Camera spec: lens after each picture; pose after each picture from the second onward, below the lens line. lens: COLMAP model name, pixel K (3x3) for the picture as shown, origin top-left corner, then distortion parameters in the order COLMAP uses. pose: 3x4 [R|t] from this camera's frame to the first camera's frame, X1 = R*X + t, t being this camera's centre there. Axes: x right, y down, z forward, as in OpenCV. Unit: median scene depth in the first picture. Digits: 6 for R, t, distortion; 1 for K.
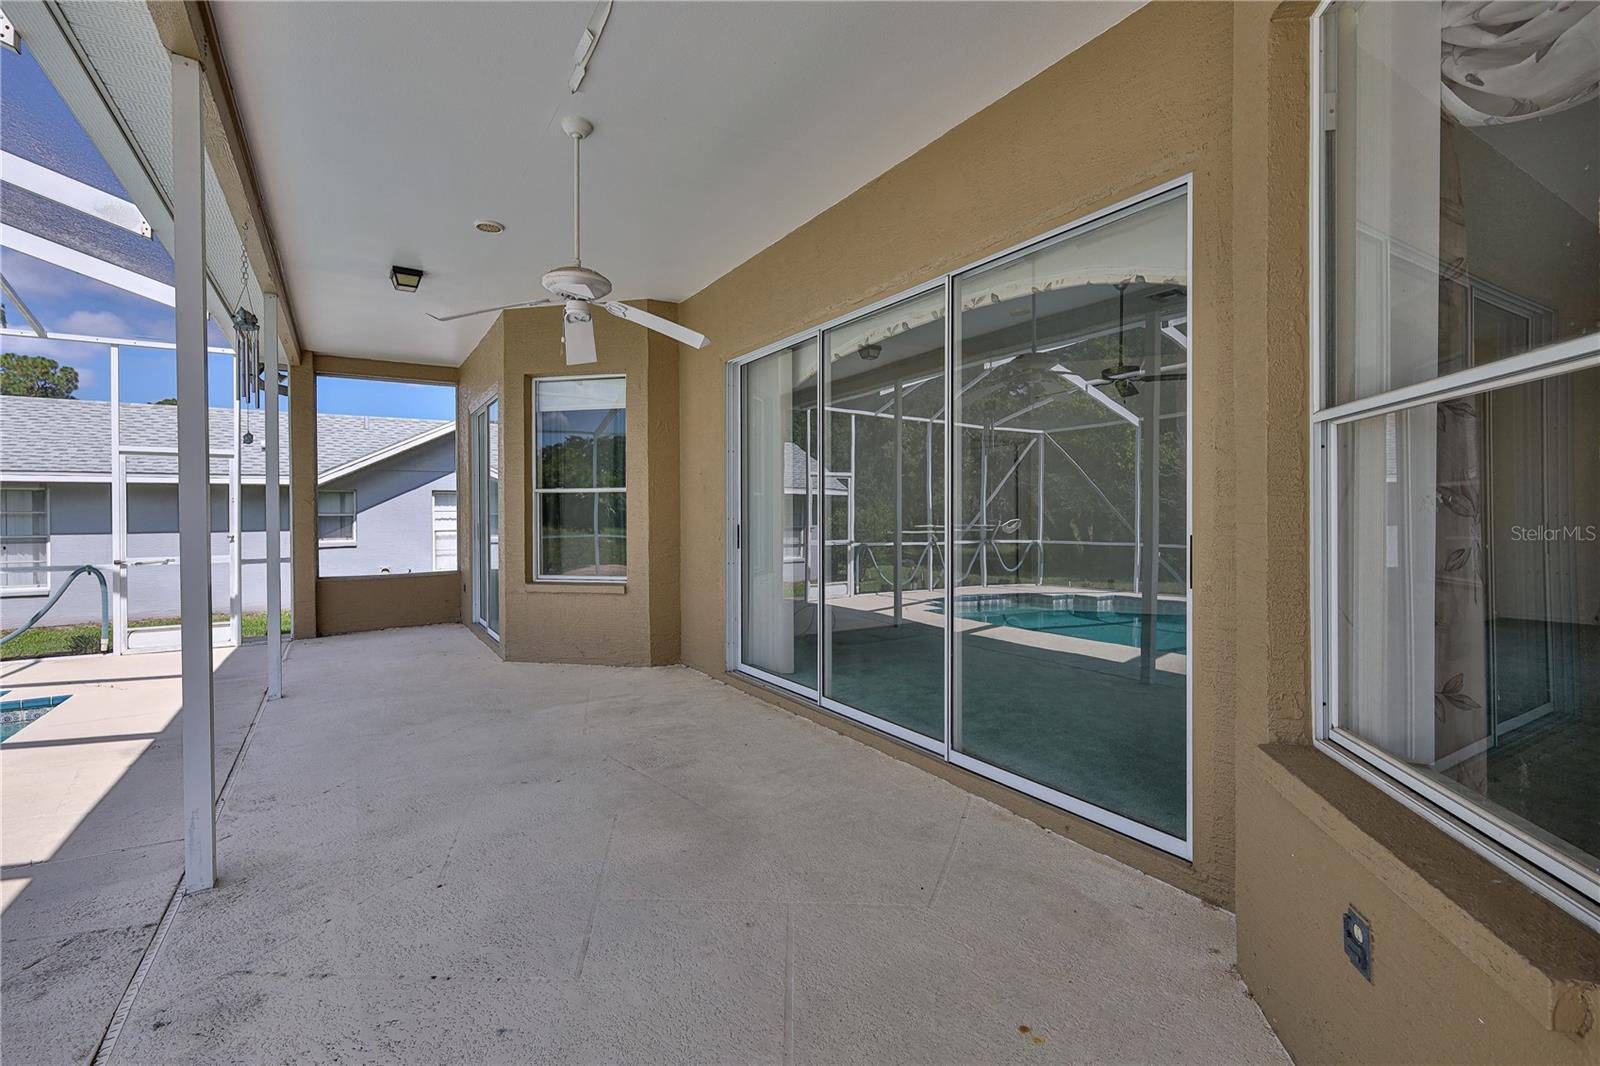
lens RADIAL K [[706.4, 0, 793.3], [0, 706.4, 507.8], [0, 0, 1]] dist [-0.001424, -0.000975]
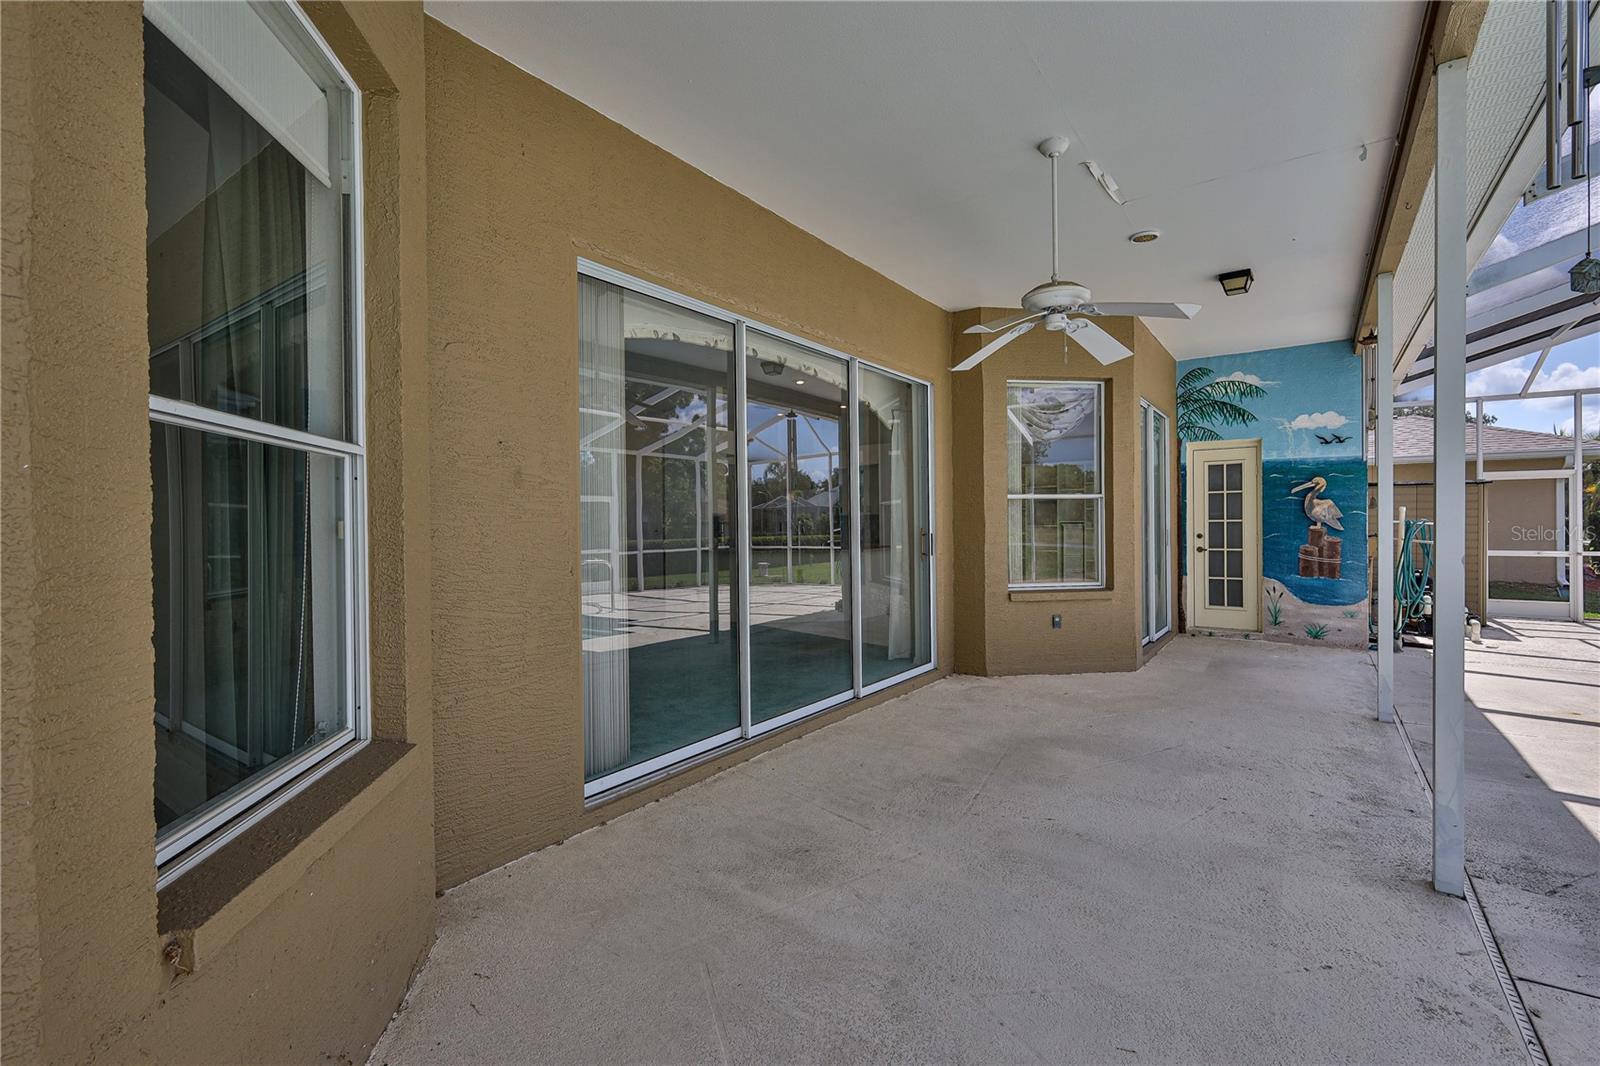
lens RADIAL K [[706.4, 0, 787.3], [0, 706.4, 528.4], [0, 0, 1]] dist [-0.001424, -0.000975]
pose [[-0.364144, 0.003650, 0.931336, -0.633891], [0.004737, 0.999987, -0.002067, 0.010880], [-0.931331, 0.003659, -0.364156, 0.989617]]
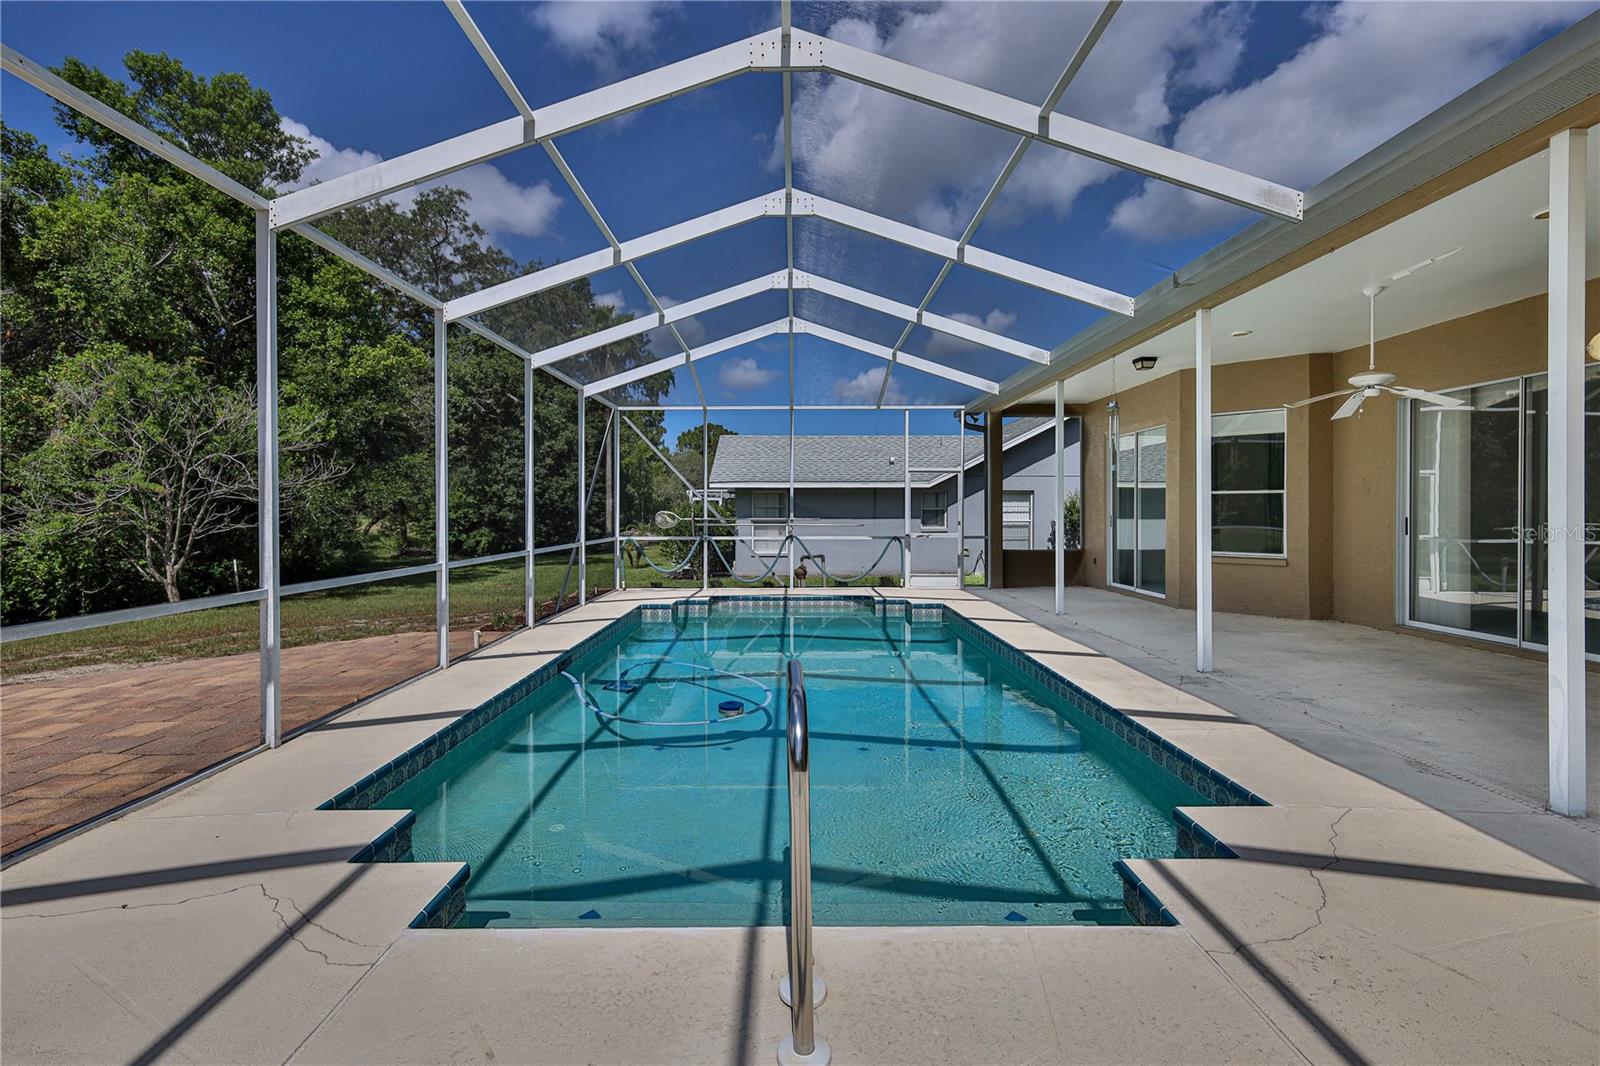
lens RADIAL K [[706.4, 0, 780.2], [0, 706.4, 512.4], [0, 0, 1]] dist [-0.001424, -0.000975]
pose [[0.841779, 0.008994, -0.539748, -0.363077], [-0.002975, 0.999923, 0.012023, 0.002012], [0.539815, -0.008515, 0.841741, -0.797754]]
